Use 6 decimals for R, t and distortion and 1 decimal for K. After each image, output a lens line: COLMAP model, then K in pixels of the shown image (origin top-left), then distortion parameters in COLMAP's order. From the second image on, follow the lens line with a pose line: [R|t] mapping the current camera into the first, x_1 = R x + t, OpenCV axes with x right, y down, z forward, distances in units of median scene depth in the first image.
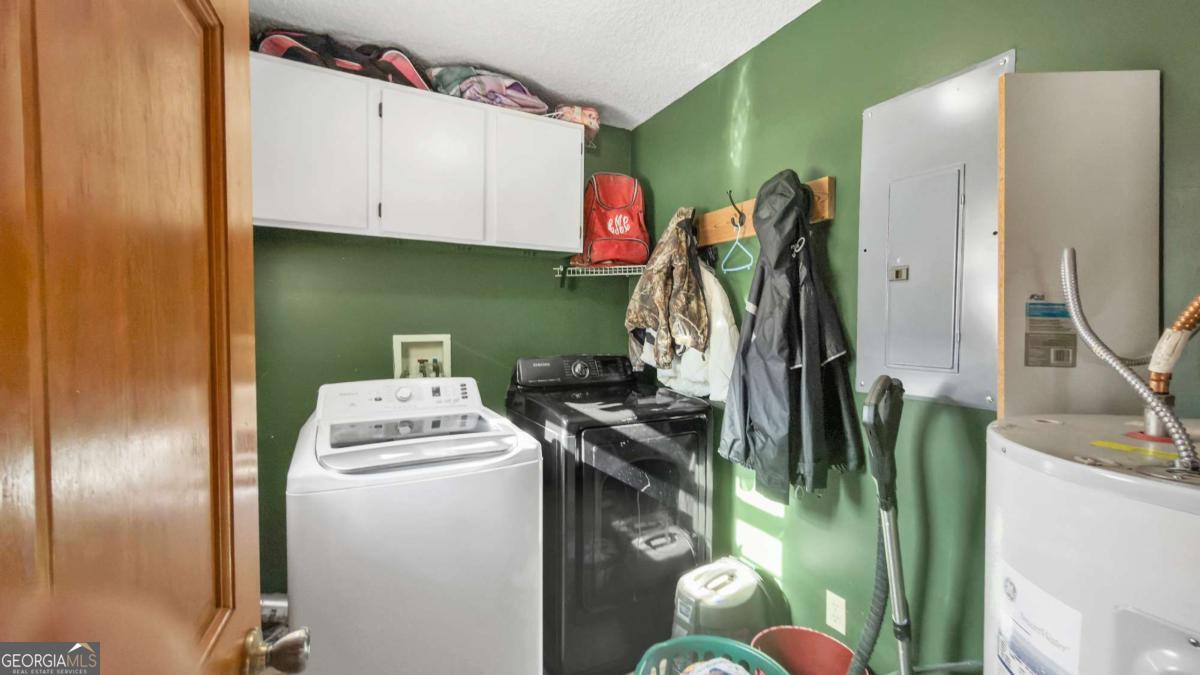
lens RADIAL K [[480.4, 0, 602.5], [0, 480.4, 338.8], [0, 0, 1]] dist [0.000331, 0.000010]
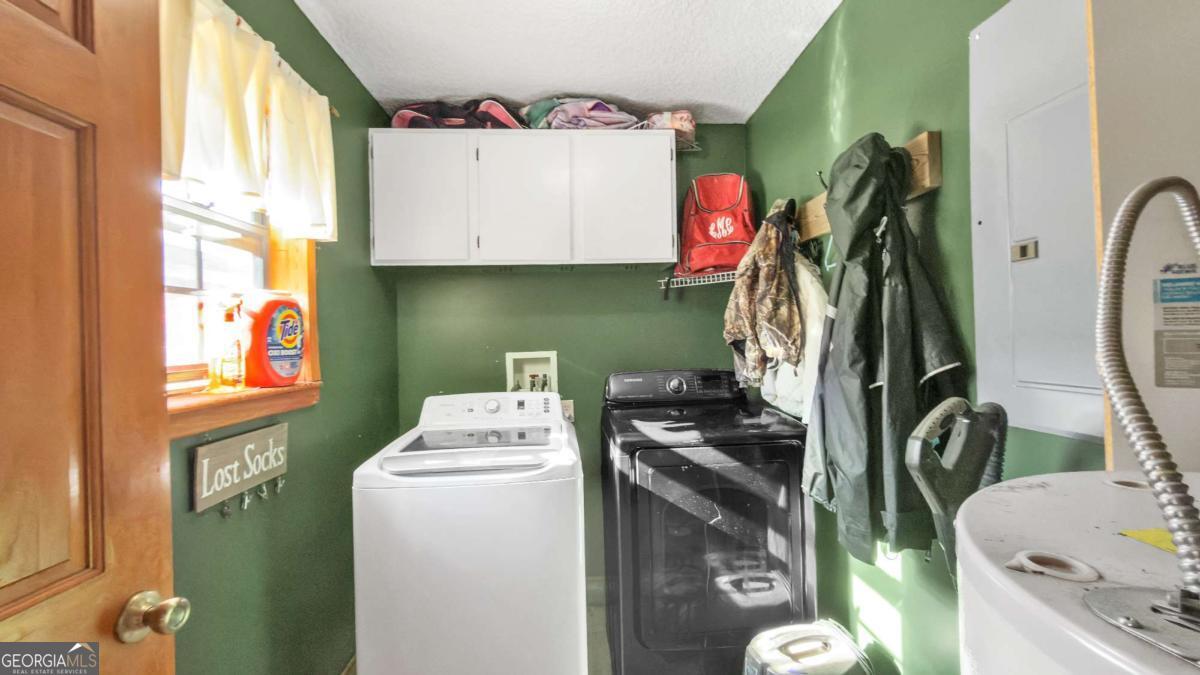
lens RADIAL K [[480.4, 0, 602.5], [0, 480.4, 338.8], [0, 0, 1]] dist [0.000331, 0.000010]
pose [[0.912818, -0.030623, -0.407216, 0.241091], [0.018330, 0.999252, -0.034056, 0.002532], [0.407954, 0.023622, 0.912697, 0.089030]]
